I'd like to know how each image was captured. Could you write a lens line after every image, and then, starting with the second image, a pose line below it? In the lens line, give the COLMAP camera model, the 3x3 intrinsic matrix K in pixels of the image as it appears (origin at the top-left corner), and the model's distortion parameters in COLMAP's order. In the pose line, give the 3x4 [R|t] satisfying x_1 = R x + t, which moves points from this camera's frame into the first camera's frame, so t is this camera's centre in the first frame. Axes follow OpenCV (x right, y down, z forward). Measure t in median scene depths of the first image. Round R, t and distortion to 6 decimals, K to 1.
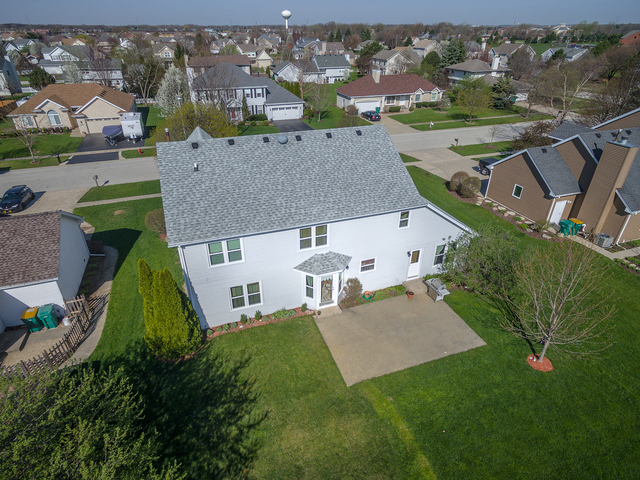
lens RADIAL K [[365.4, 0, 312.4], [0, 365.4, 240.6], [0, 0, 1]] dist [0.006662, 0.000890]
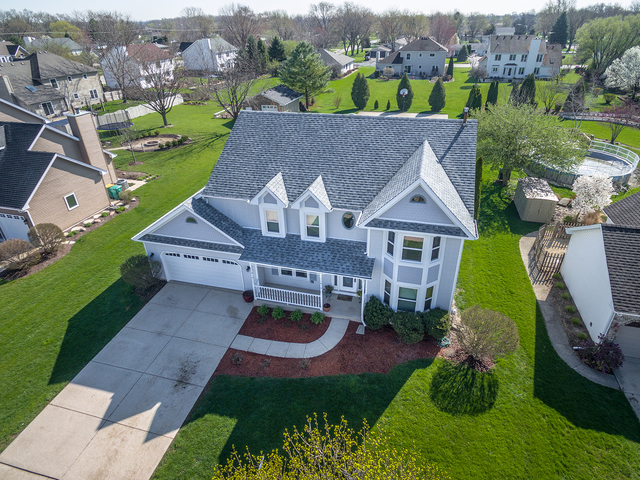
lens RADIAL K [[373.6, 0, 326.3], [0, 373.6, 238.2], [0, 0, 1]] dist [0.001755, 0.000244]
pose [[-0.828387, -0.276148, 0.487358, -0.609840], [0.289292, 0.534122, 0.794370, -0.938897], [-0.479672, 0.799035, -0.362572, 1.677437]]
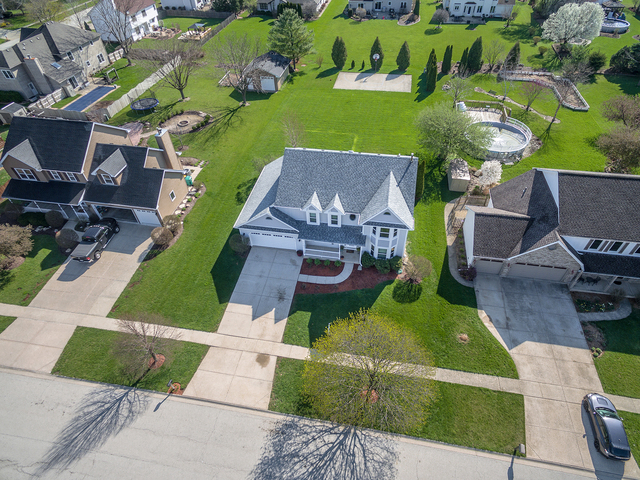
lens RADIAL K [[361.4, 0, 325.0], [0, 361.4, 240.4], [0, 0, 1]] dist [0.001362, -0.000041]
pose [[-0.874006, -0.339444, 0.347693, -0.726608], [0.253633, 0.291642, 0.922288, -1.821846], [-0.414467, 0.894272, -0.168803, 1.738729]]
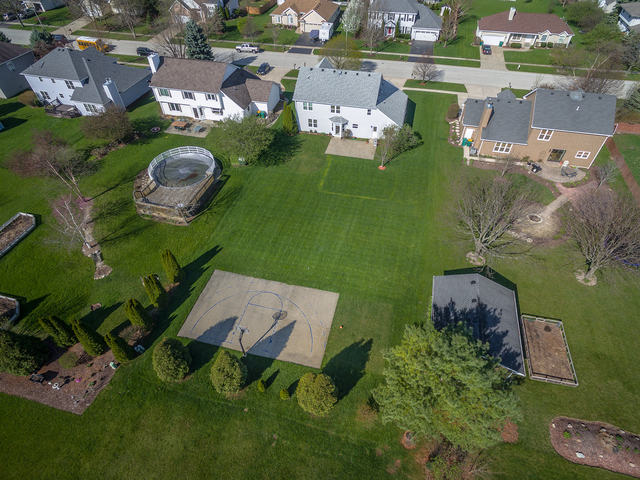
lens RADIAL K [[361.4, 0, 325.0], [0, 361.4, 240.4], [0, 0, 1]] dist [0.001362, -0.000041]
pose [[0.842789, 0.388271, -0.372762, 1.370325], [-0.264814, 0.902049, 0.340854, -0.027479], [0.468593, -0.188556, 0.863057, -1.717916]]
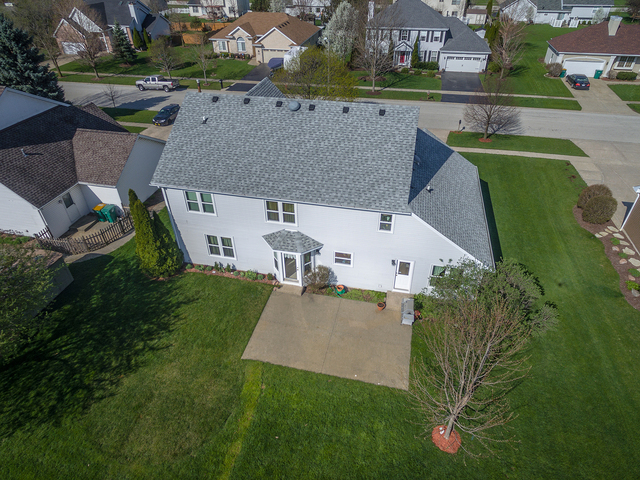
lens RADIAL K [[394.8, 0, 320.0], [0, 394.8, 240.0], [0, 0, 1]] dist [0.002505, 0.000807]
pose [[0.845518, 0.313196, -0.432444, 0.534748], [-0.258162, 0.948735, 0.182357, -0.148561], [0.467389, -0.042545, 0.883028, 0.096055]]
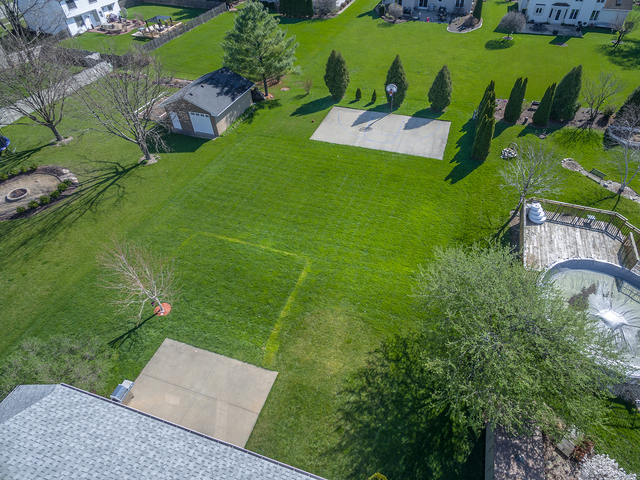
lens RADIAL K [[369.9, 0, 339.2], [0, 369.9, 226.0], [0, 0, 1]] dist [0.003713, 0.000186]
pose [[-0.801054, -0.415840, 0.430570, -0.345172], [0.302701, 0.339146, 0.890703, -0.717486], [-0.516416, 0.843835, -0.145799, 0.504580]]
